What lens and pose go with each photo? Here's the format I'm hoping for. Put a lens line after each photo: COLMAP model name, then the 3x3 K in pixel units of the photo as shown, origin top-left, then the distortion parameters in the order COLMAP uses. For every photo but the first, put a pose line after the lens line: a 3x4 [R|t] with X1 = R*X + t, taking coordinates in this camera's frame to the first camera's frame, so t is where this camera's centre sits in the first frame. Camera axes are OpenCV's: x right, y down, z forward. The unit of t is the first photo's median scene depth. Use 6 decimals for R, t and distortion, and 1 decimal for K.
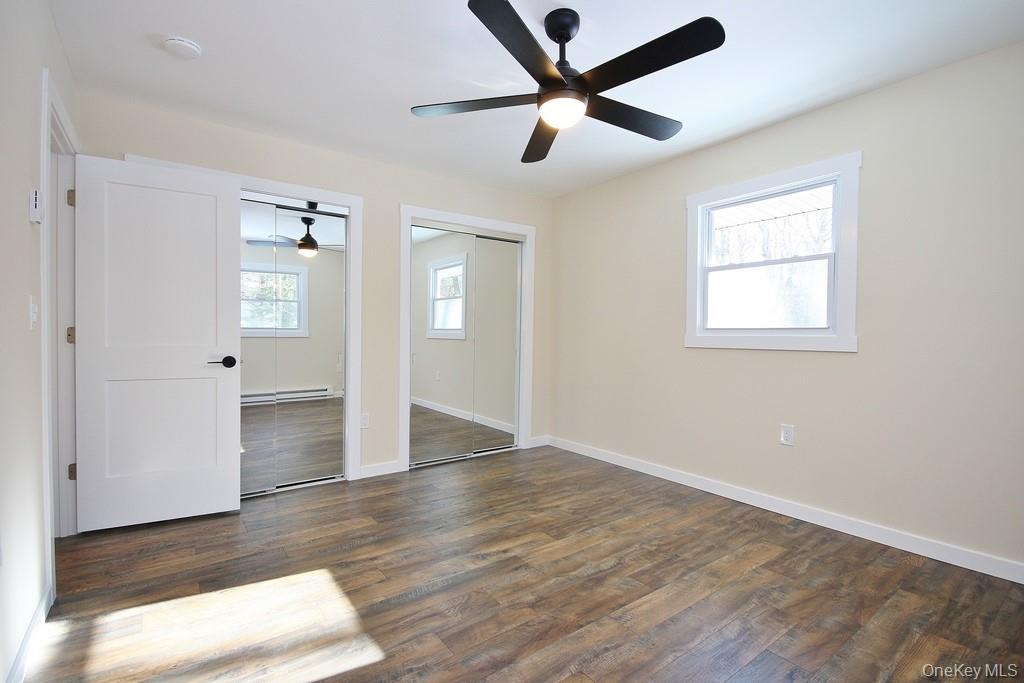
lens RADIAL K [[470.5, 0, 517.5], [0, 470.5, 339.4], [0, 0, 1]] dist [-0.000271, -0.002015]
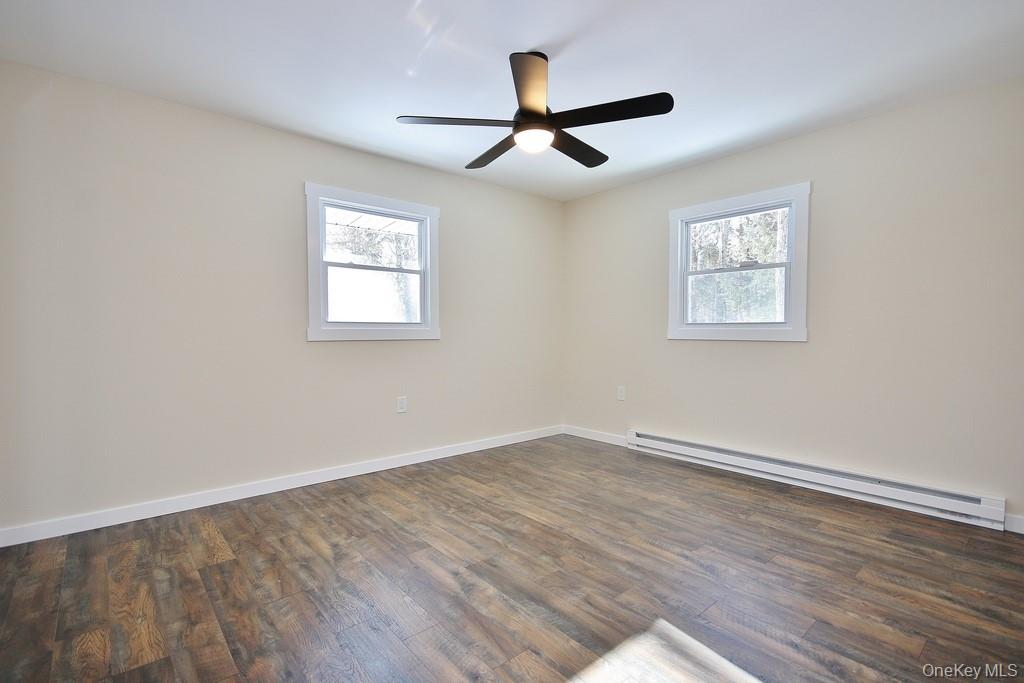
lens RADIAL K [[470.5, 0, 514.9], [0, 470.5, 344.4], [0, 0, 1]] dist [-0.000271, -0.002015]
pose [[-0.074219, -0.037709, 0.996529, -0.795514], [0.007914, 0.999231, 0.038401, -0.012739], [-0.997211, 0.010736, -0.073863, 0.836720]]
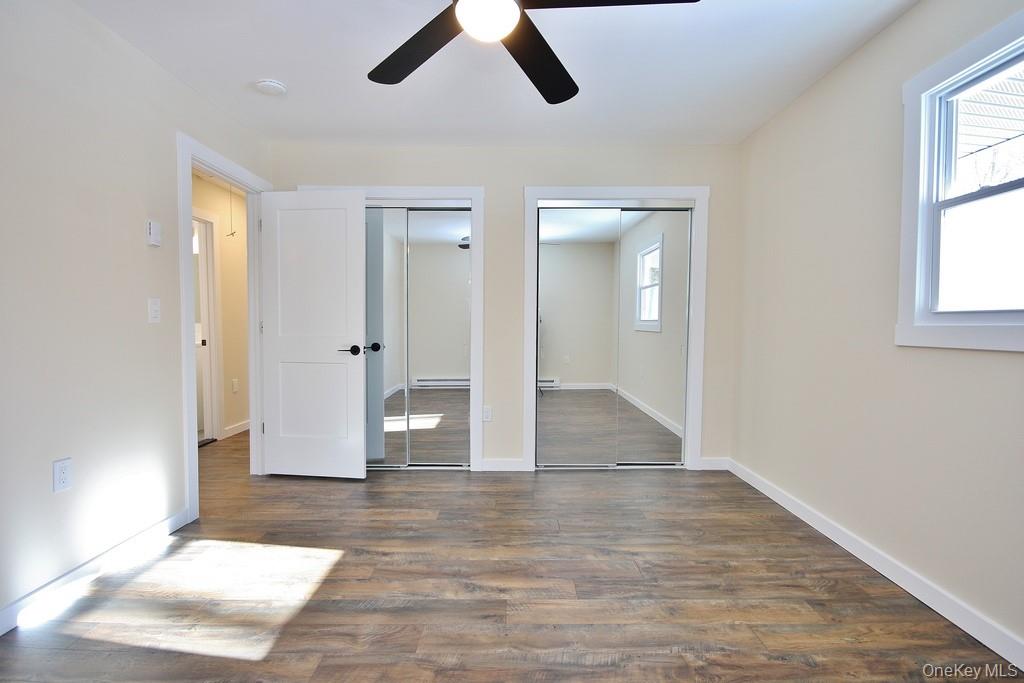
lens RADIAL K [[470.5, 0, 516.9], [0, 470.5, 341.7], [0, 0, 1]] dist [-0.000271, -0.002015]
pose [[0.804080, 0.013915, -0.594358, 0.415484], [-0.002913, 0.999806, 0.019467, 0.002551], [0.594514, -0.013922, 0.803965, 0.321537]]
